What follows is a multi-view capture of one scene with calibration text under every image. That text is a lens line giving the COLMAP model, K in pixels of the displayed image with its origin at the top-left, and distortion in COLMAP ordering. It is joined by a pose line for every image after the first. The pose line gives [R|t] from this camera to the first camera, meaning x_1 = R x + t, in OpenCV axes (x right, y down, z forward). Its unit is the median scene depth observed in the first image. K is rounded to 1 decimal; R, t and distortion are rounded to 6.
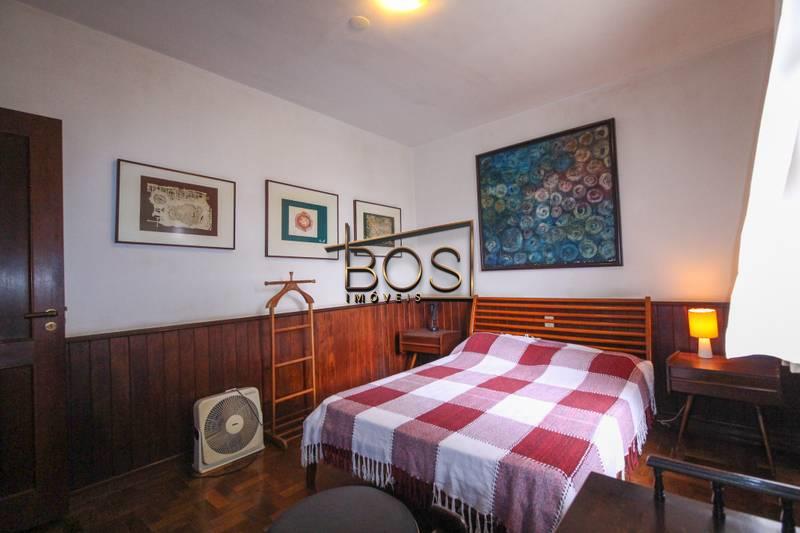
lens RADIAL K [[365.5, 0, 405.8], [0, 365.5, 264.5], [0, 0, 1]] dist [0.011435, -0.008361]
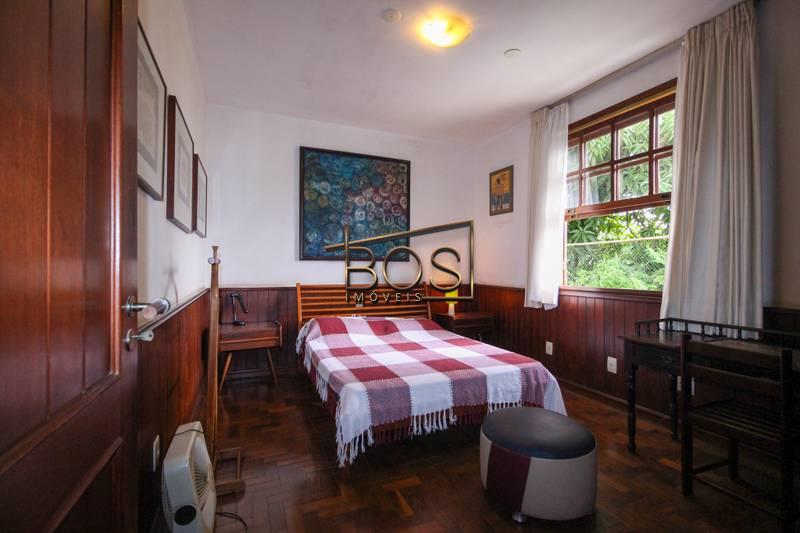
lens RADIAL K [[365.5, 0, 405.1], [0, 365.5, 269.1], [0, 0, 1]] dist [0.011435, -0.008361]
pose [[0.433703, 0.031566, 0.900503, -0.668612], [-0.045270, 0.998887, -0.013211, 0.049071], [-0.899918, -0.035036, 0.434650, 0.323210]]
